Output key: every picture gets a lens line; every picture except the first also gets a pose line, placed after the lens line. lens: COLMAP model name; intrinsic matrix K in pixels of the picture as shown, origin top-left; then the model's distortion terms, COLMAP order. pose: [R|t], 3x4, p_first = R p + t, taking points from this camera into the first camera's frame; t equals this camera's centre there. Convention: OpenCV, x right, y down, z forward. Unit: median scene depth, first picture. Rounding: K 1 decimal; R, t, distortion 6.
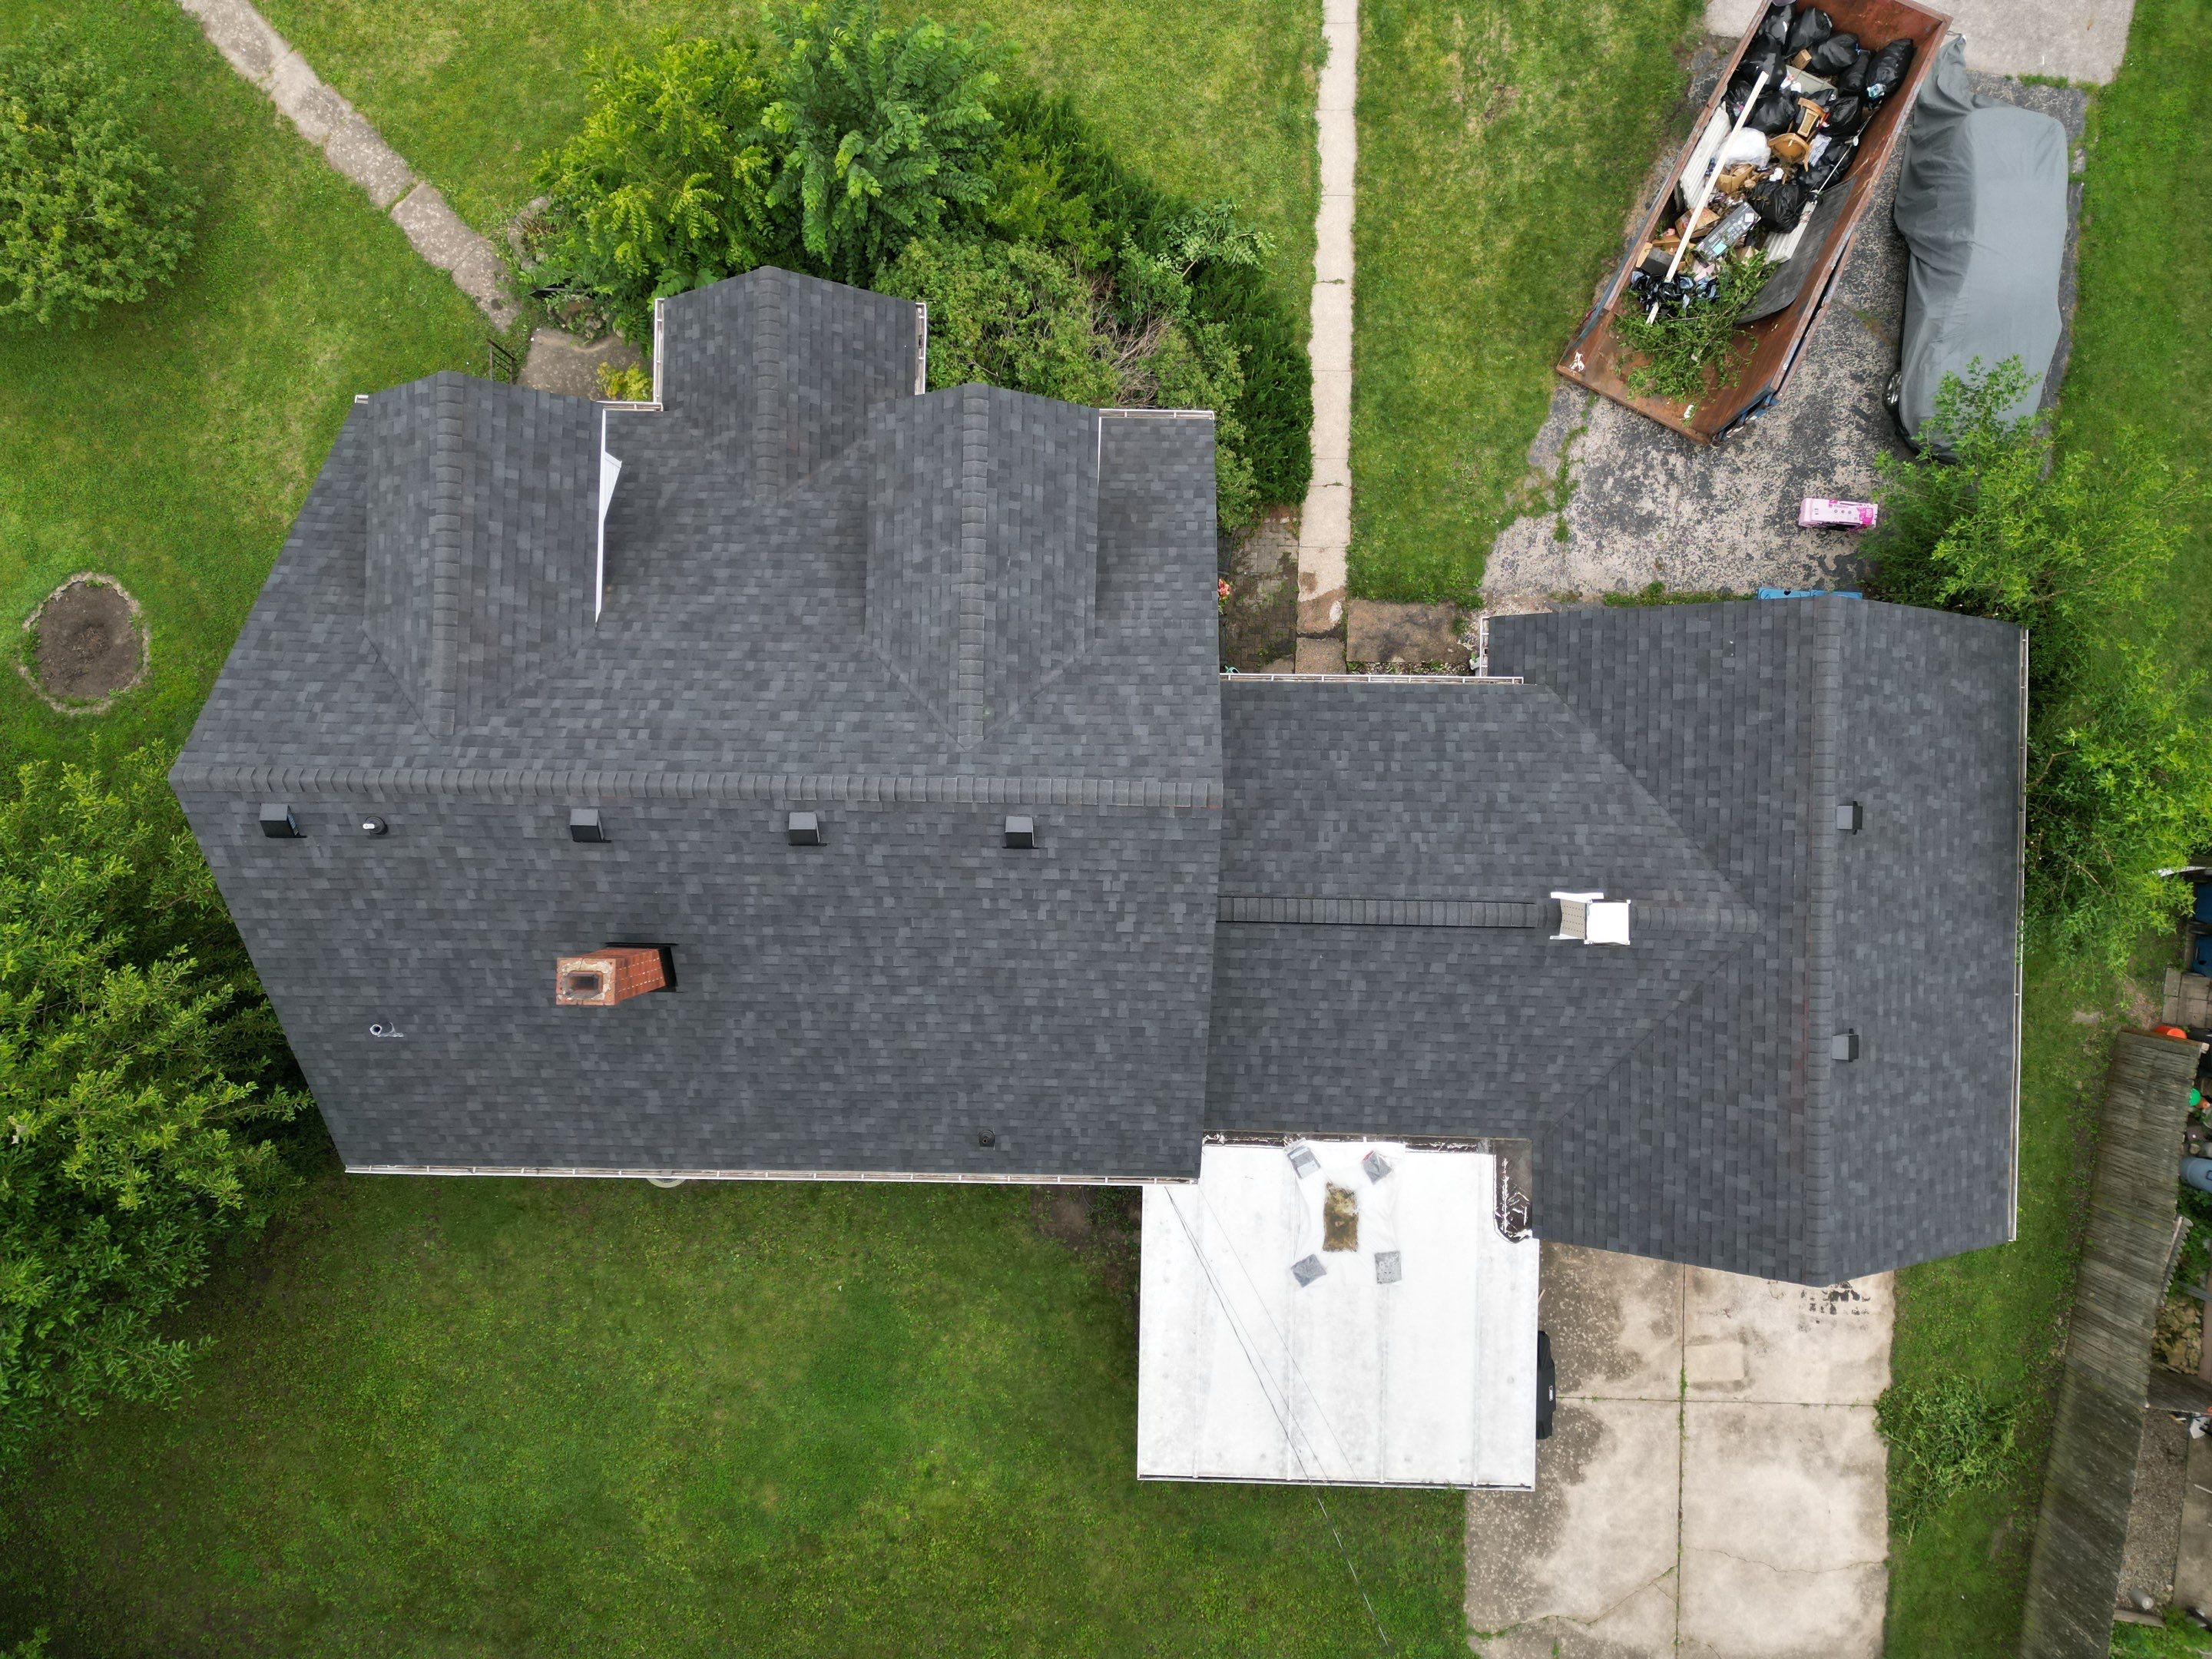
lens RADIAL K [[1552.7, 0, 1101.5], [0, 1552.7, 819.3], [0, 0, 1]] dist [0.054968, -0.057357]
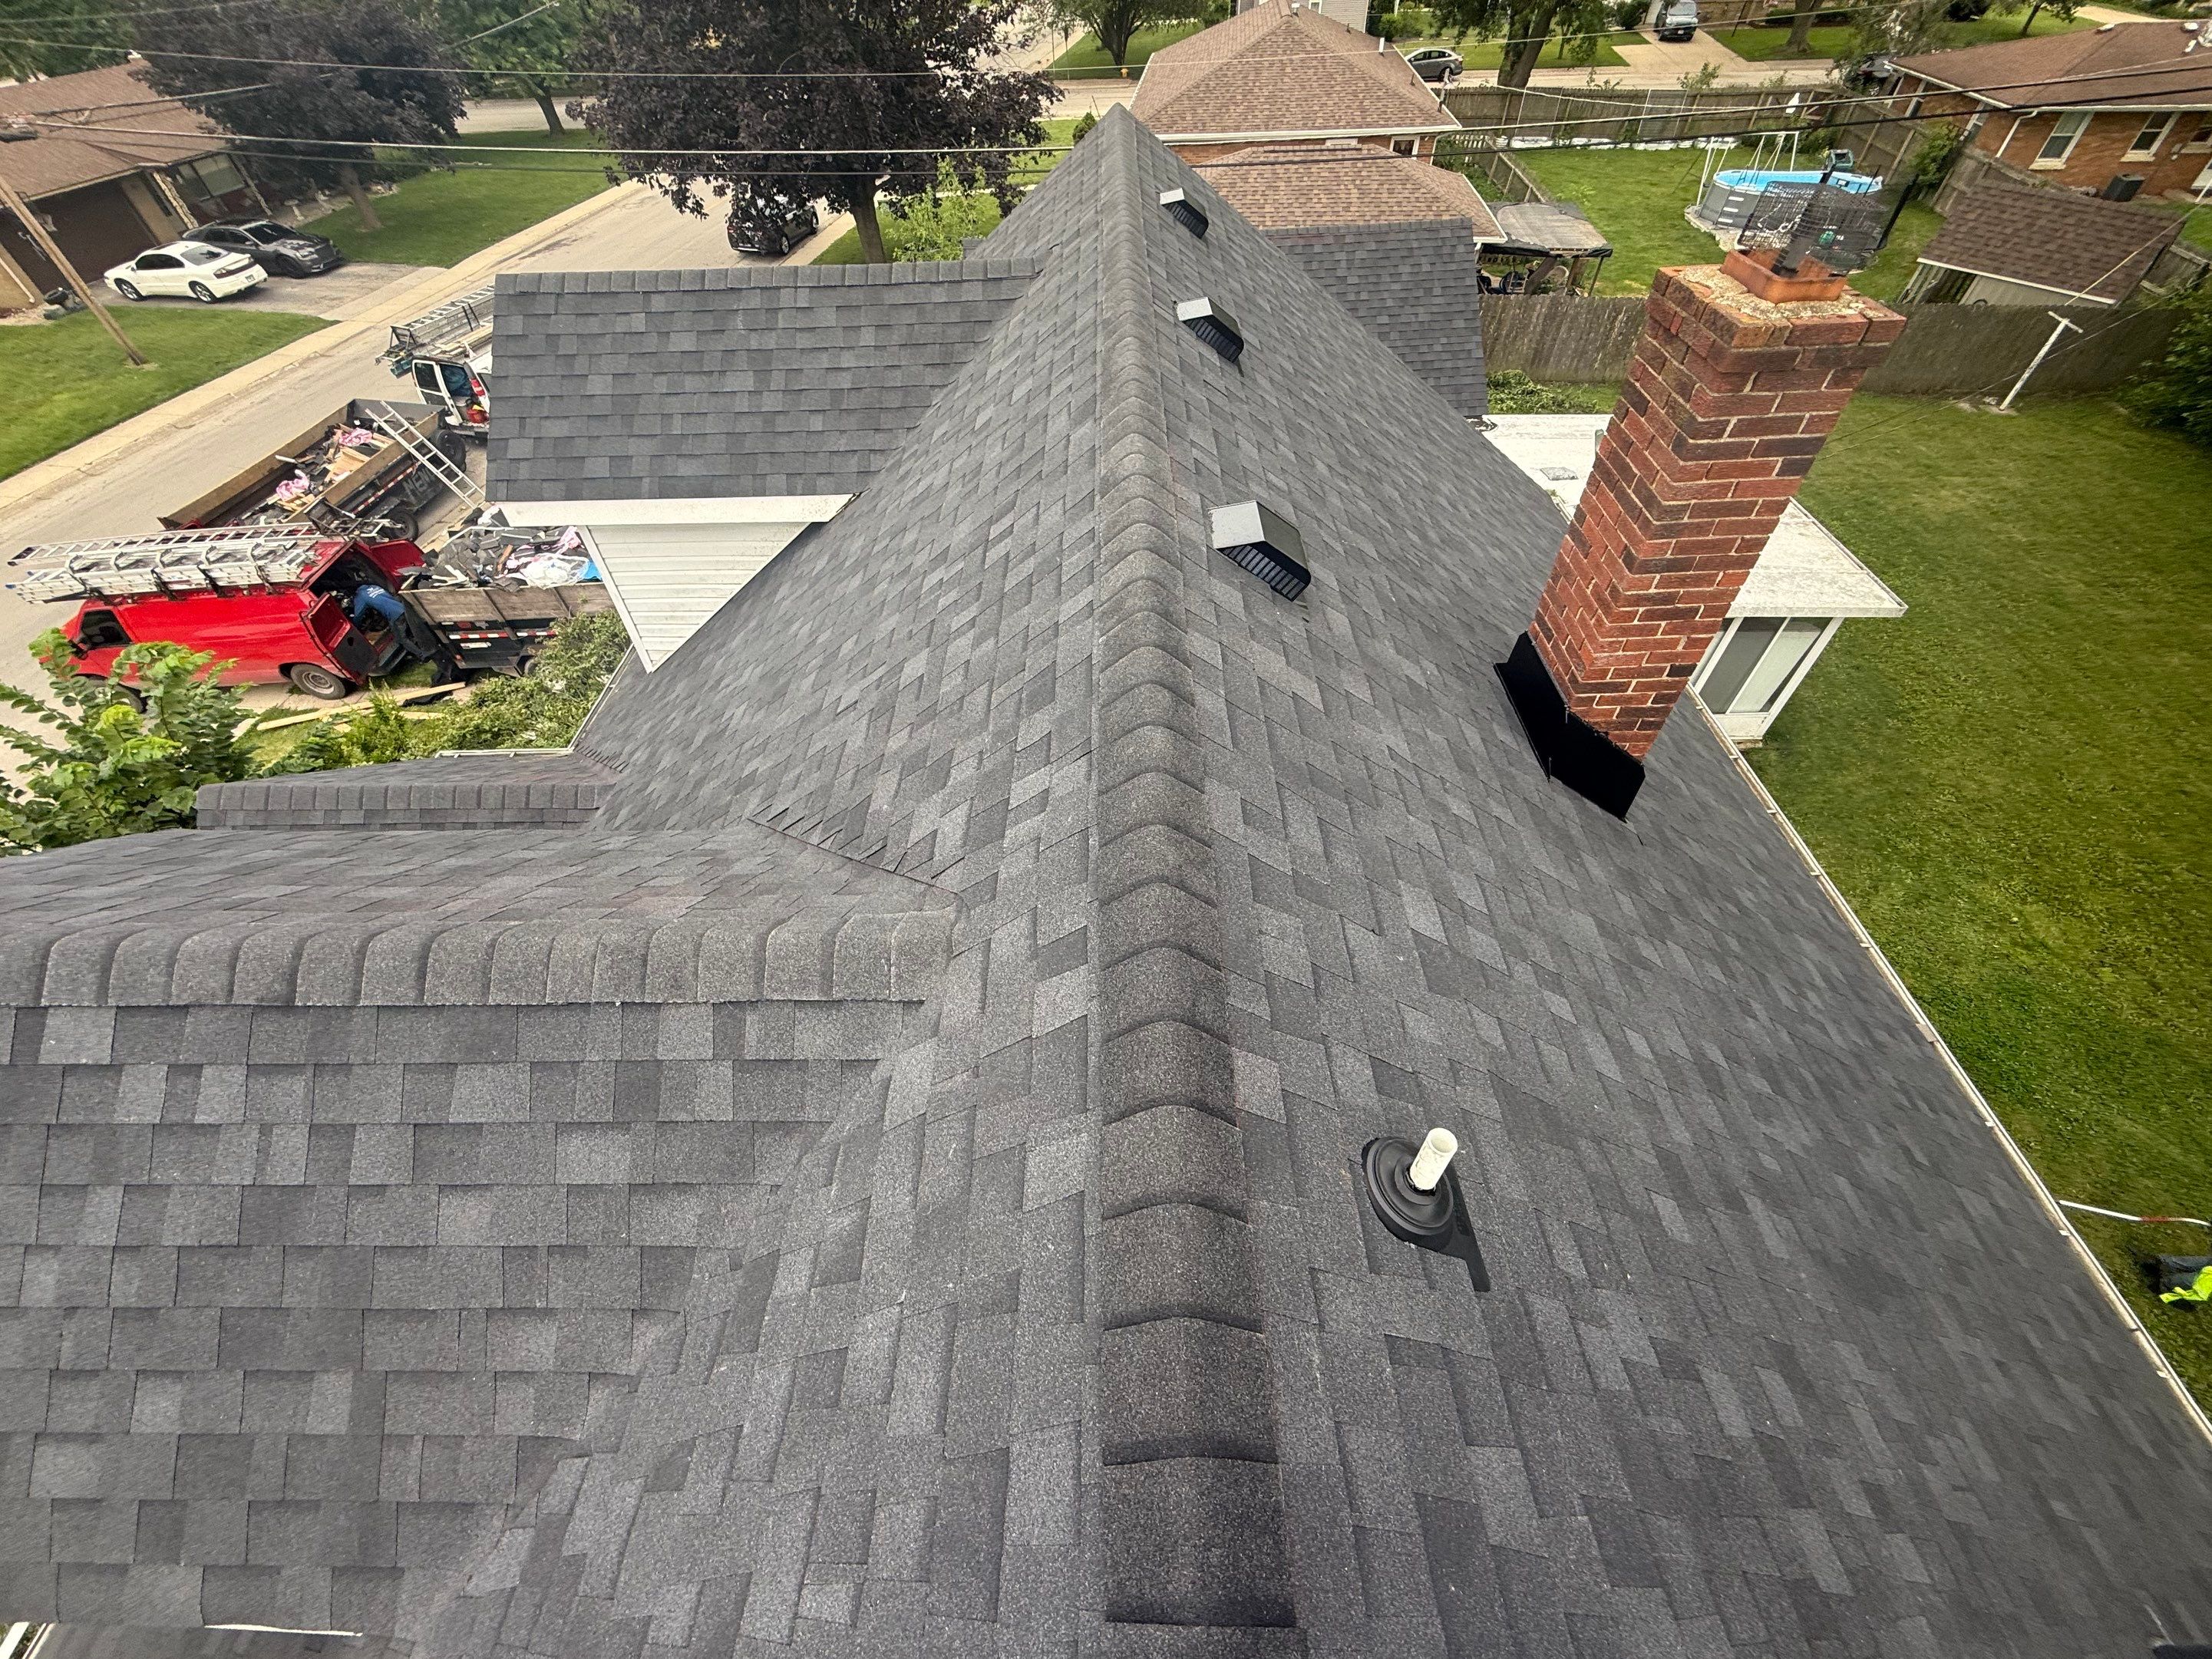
lens RADIAL K [[873.0, 0, 1096.1], [0, 873.0, 832.1], [0, 0, 1]] dist [0.001998, -0.000311]
pose [[-0.007235, -0.730598, 0.682770, -0.355631], [0.999272, -0.030854, -0.022426, -0.020191], [0.037451, 0.682111, 0.730289, 0.639914]]
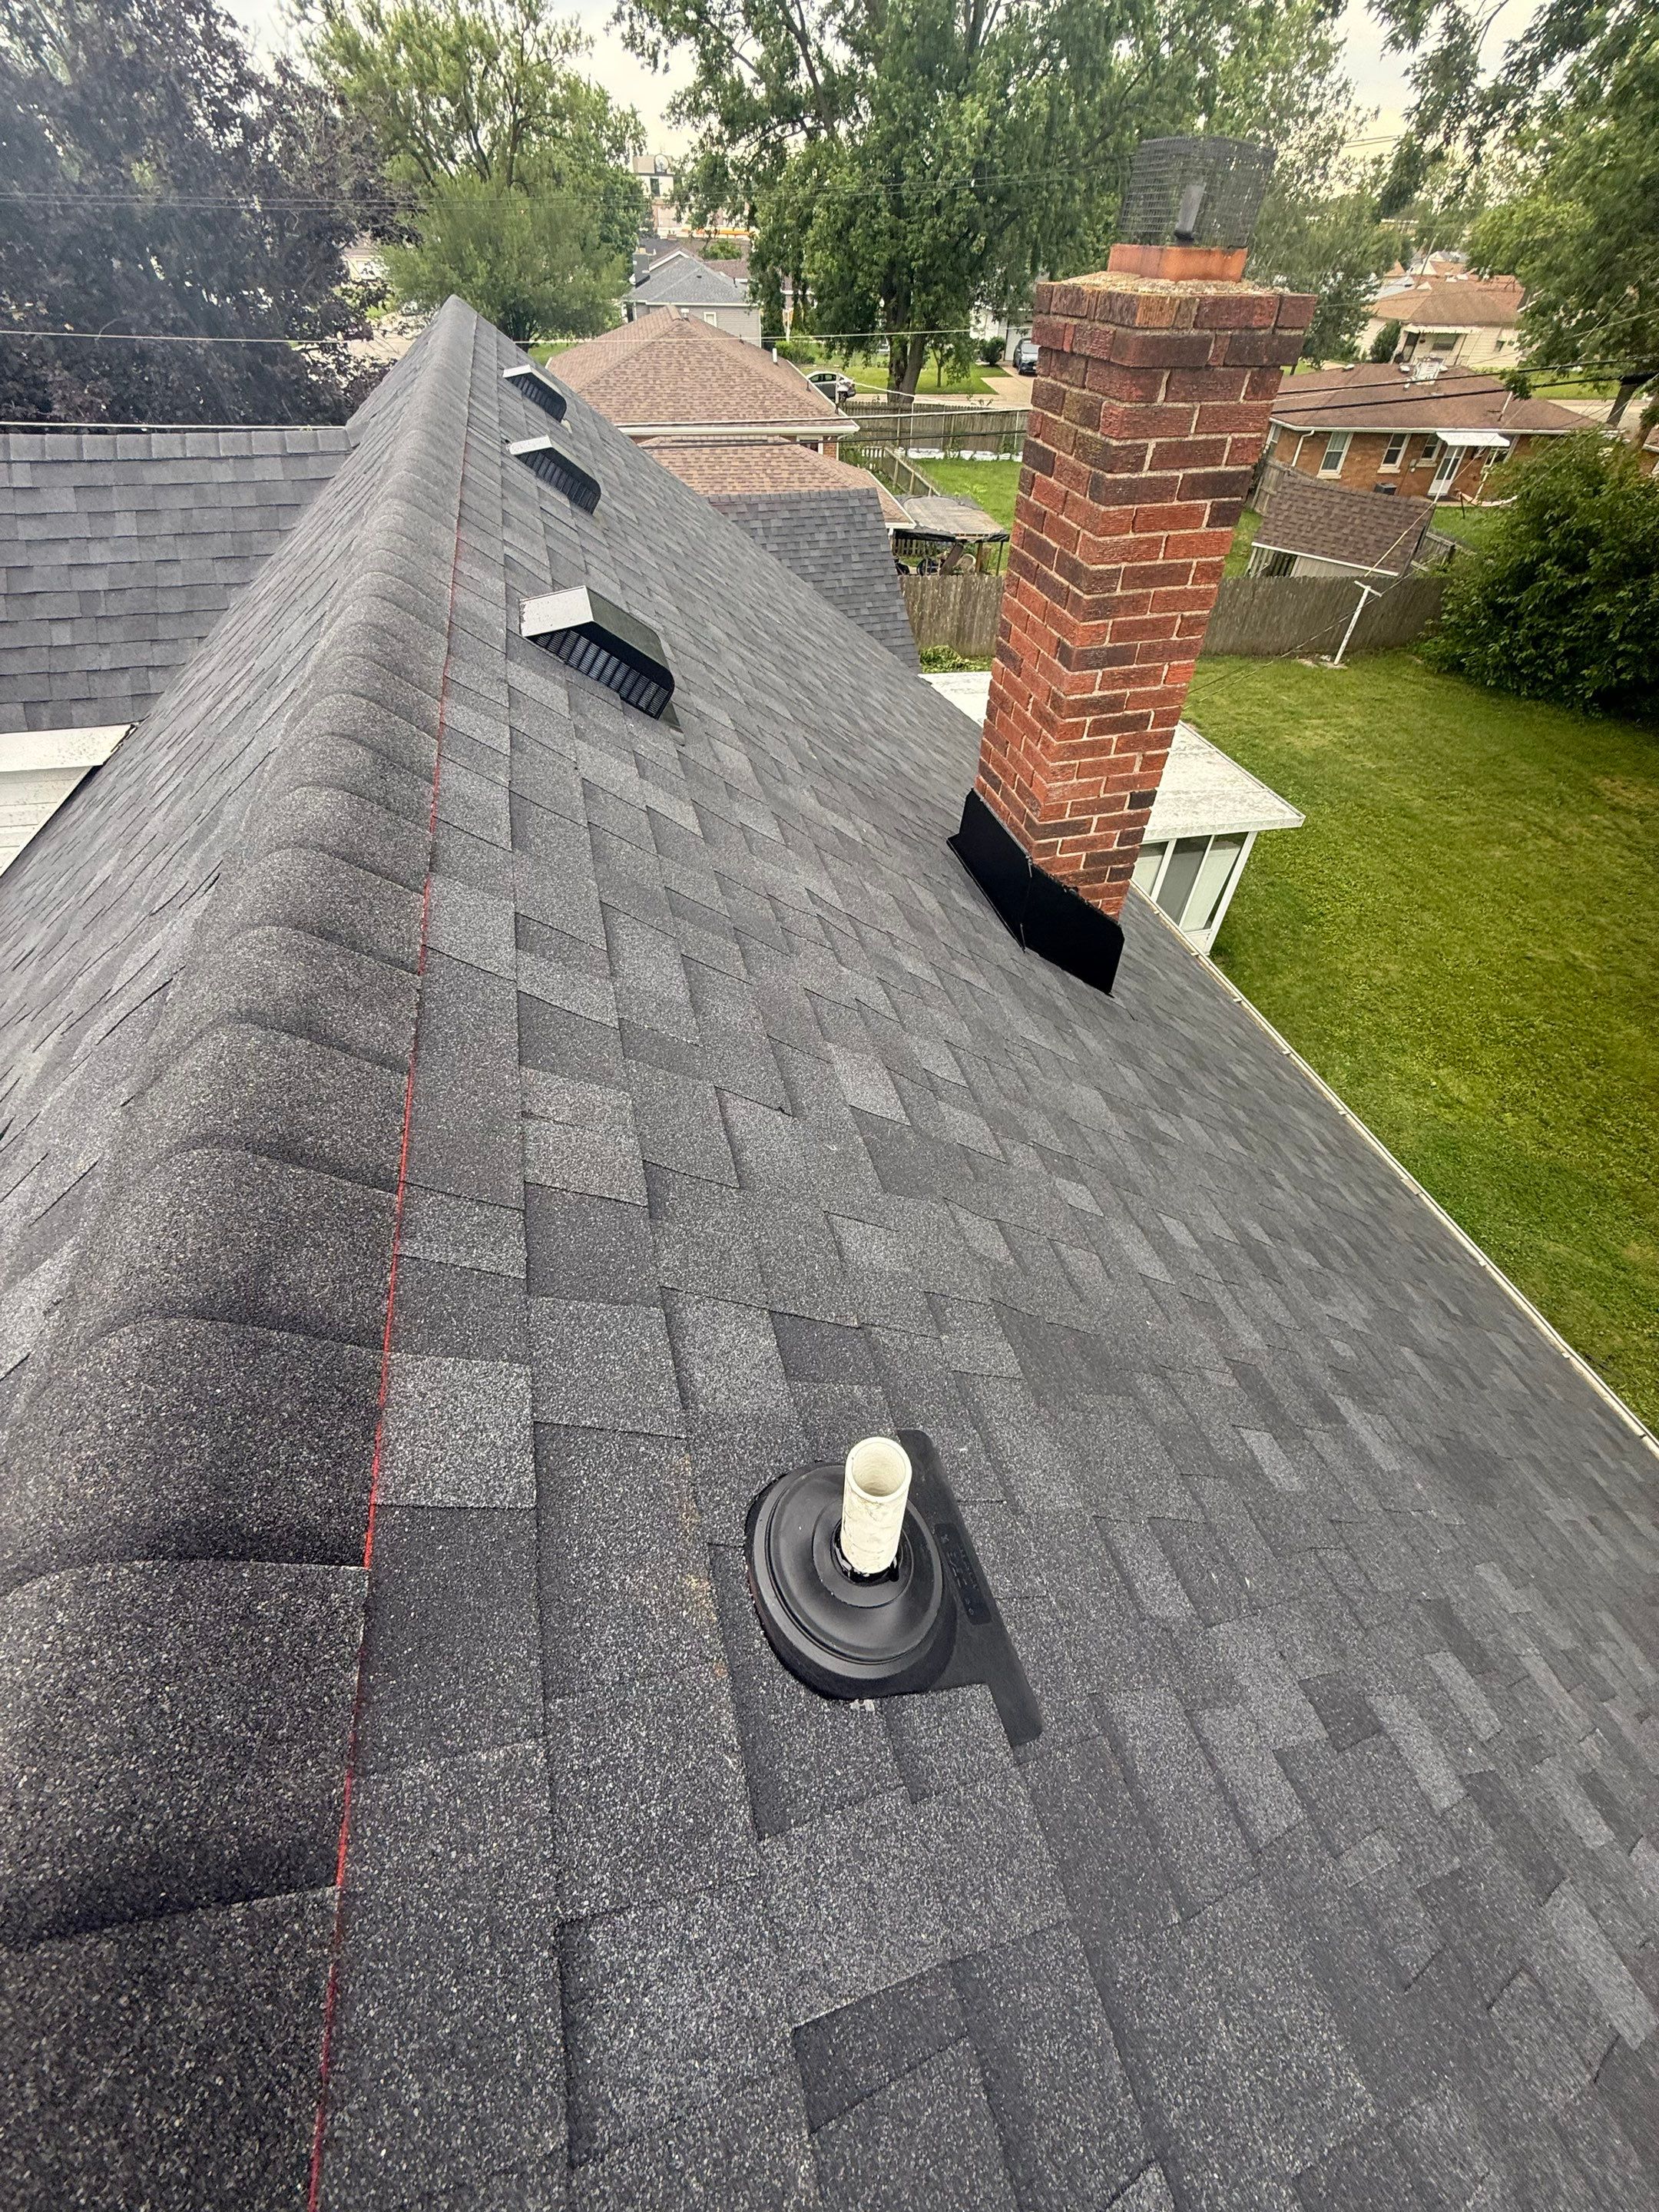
lens RADIAL K [[873.1, 0, 821.7], [0, 873.1, 1103.1], [0, 0, 1]] dist [0.001998, -0.000311]
pose [[-0.271578, -0.680266, 0.680796, -0.338629], [0.962287, -0.180329, 0.203679, -0.001721], [-0.015789, 0.710436, 0.703584, 0.676601]]
